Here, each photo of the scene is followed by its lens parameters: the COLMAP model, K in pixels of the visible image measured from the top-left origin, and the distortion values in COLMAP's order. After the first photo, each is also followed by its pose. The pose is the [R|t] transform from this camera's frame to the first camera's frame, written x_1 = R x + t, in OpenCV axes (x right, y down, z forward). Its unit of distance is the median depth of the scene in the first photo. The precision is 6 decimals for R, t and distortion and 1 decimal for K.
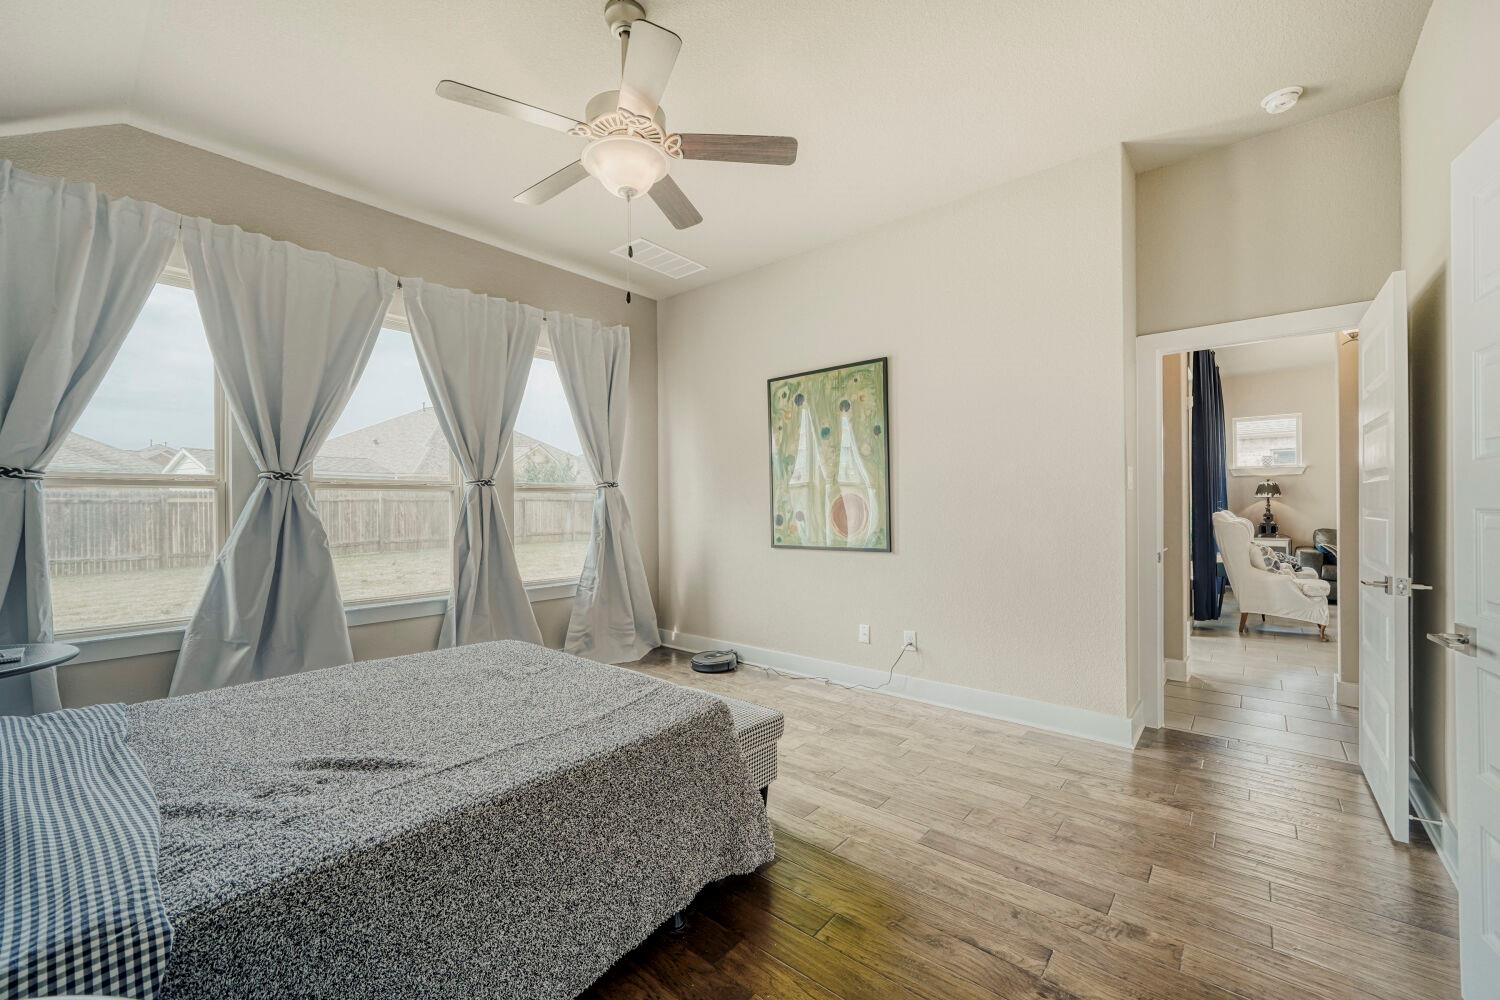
lens RADIAL K [[595.1, 0, 757.2], [0, 595.1, 504.4], [0, 0, 1]] dist [-0.003298, -0.000039]
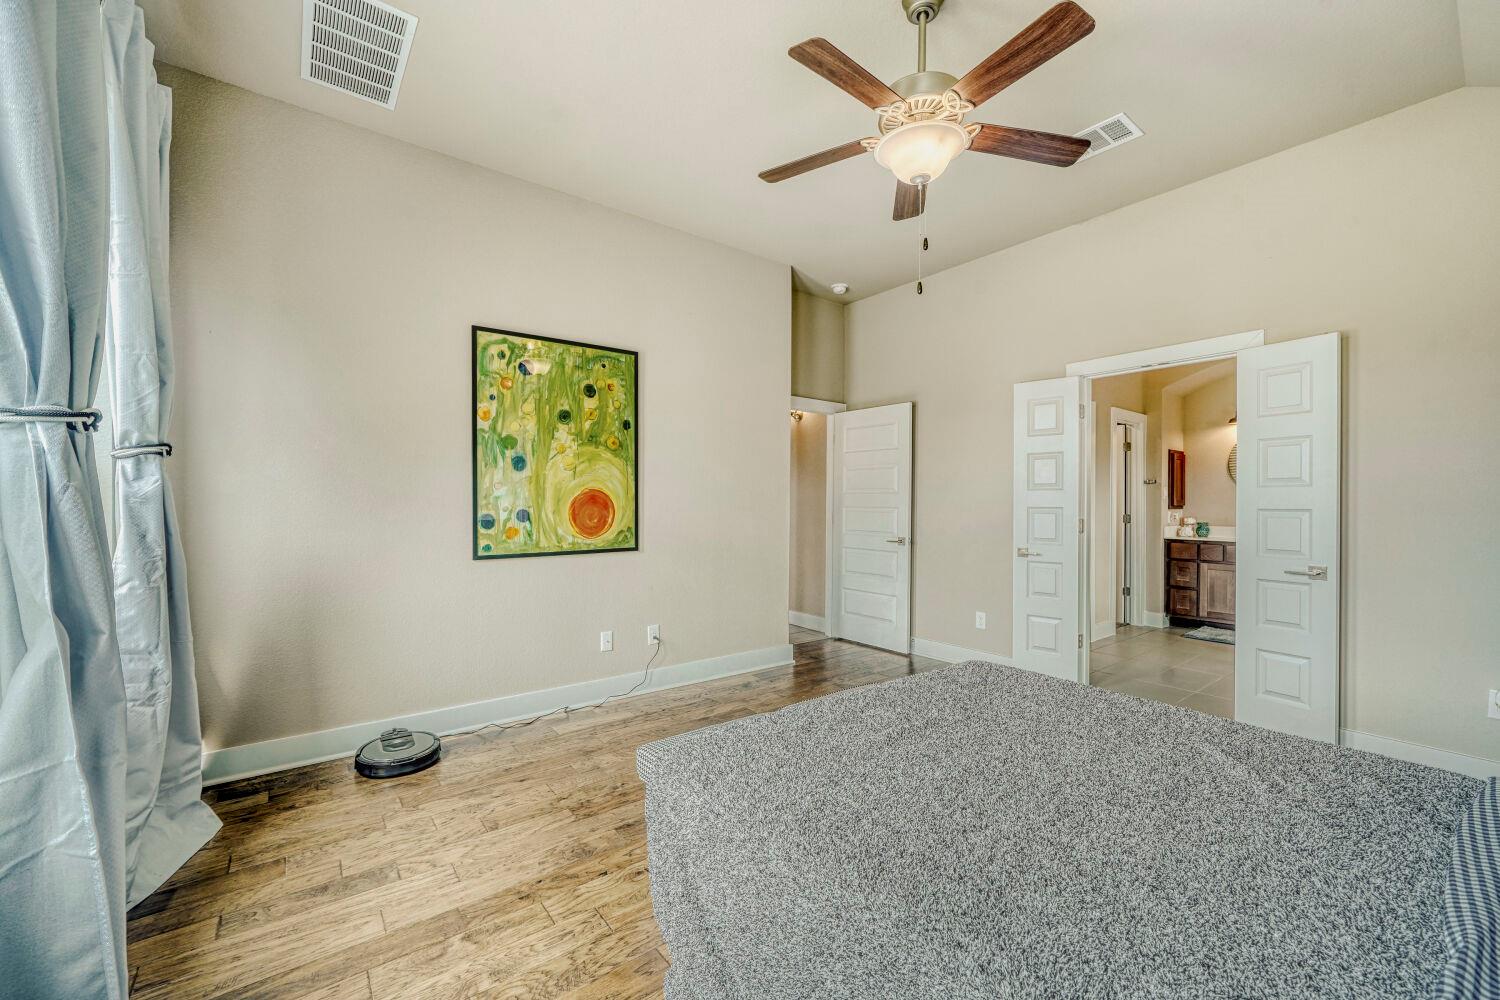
lens RADIAL K [[600.2, 0, 741.7], [0, 600.2, 503.2], [0, 0, 1]] dist [-0.004144, 0.000230]
pose [[0.224169, 0.005878, 0.974533, -0.682140], [-0.008682, 0.999954, -0.004034, 0.004289], [-0.974512, -0.007557, 0.224210, 0.585188]]
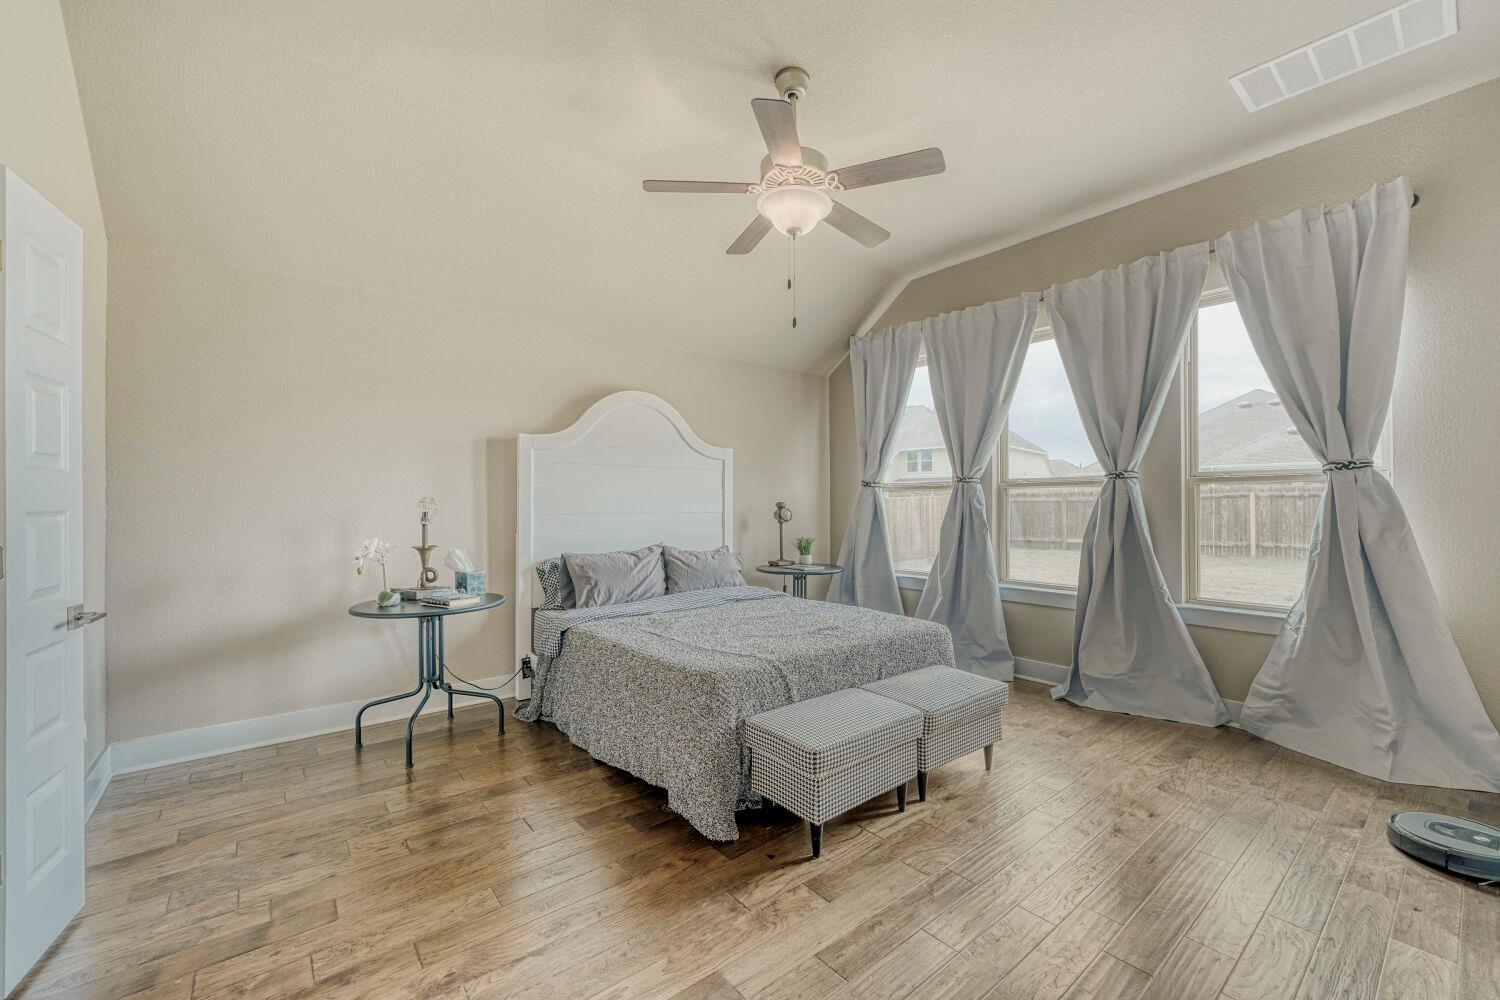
lens RADIAL K [[620.1, 0, 796.2], [0, 620.1, 505.0], [0, 0, 1]] dist [-0.001285, -0.000100]
pose [[-0.151132, 0.007785, -0.988483, 0.536619], [0.006815, 0.999953, 0.006833, -0.001807], [0.988490, -0.005703, -0.151178, 0.651774]]
